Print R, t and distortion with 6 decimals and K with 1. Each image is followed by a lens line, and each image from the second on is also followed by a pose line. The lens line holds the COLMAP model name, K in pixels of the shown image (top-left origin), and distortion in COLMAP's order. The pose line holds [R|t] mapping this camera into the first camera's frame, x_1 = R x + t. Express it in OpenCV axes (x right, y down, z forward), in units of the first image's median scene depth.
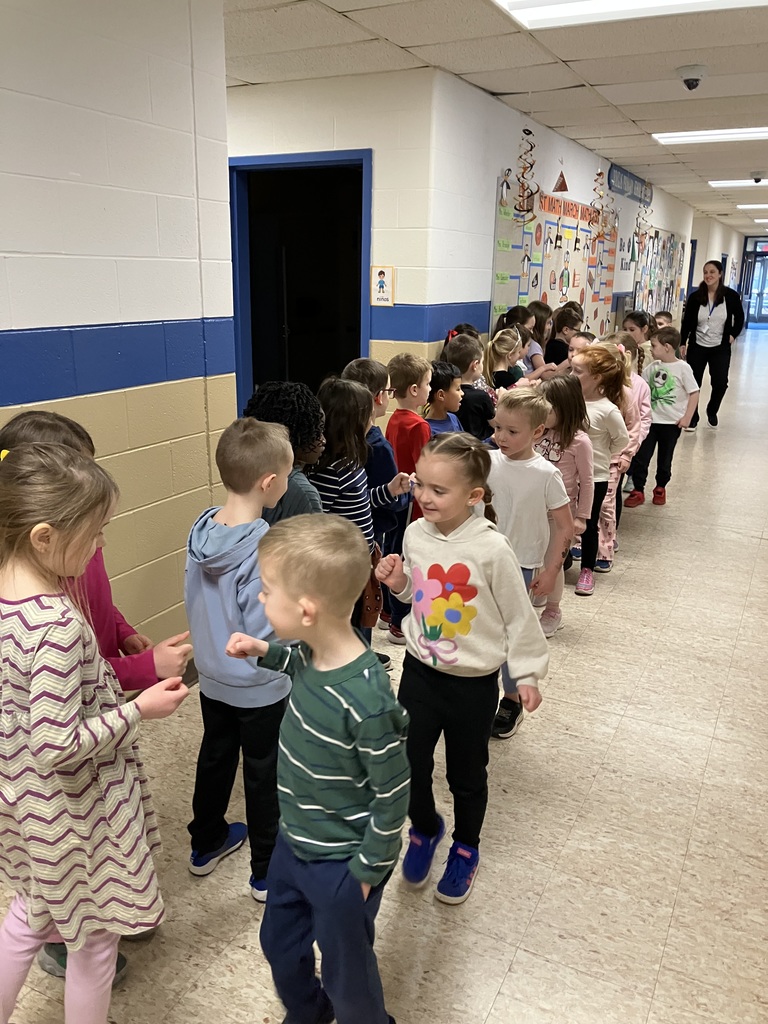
lens RADIAL K [[856.4, 0, 383.1], [0, 856.4, 513.6], [0, 0, 1]] dist [0.015184, -0.005898]
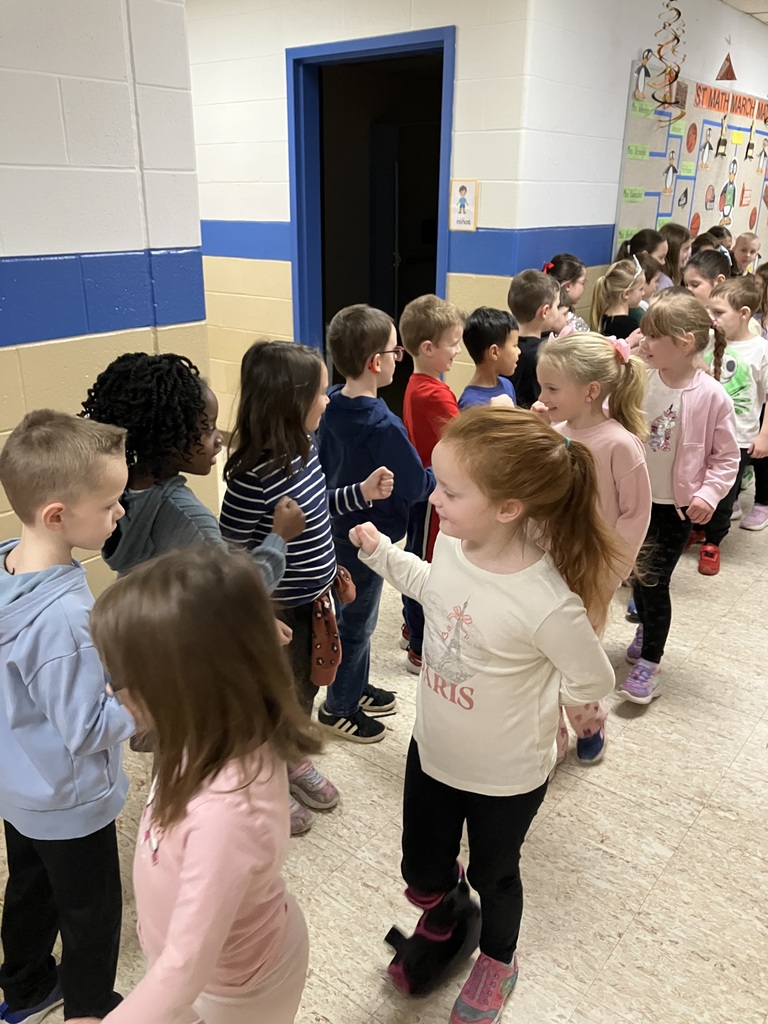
lens RADIAL K [[856.4, 0, 383.4], [0, 856.4, 509.9], [0, 0, 1]] dist [0.015184, -0.005898]
pose [[0.979653, 0.061137, -0.191158, 0.096223], [-0.045971, 0.995506, 0.082793, -0.044459], [0.195360, -0.072321, 0.978061, 0.178230]]
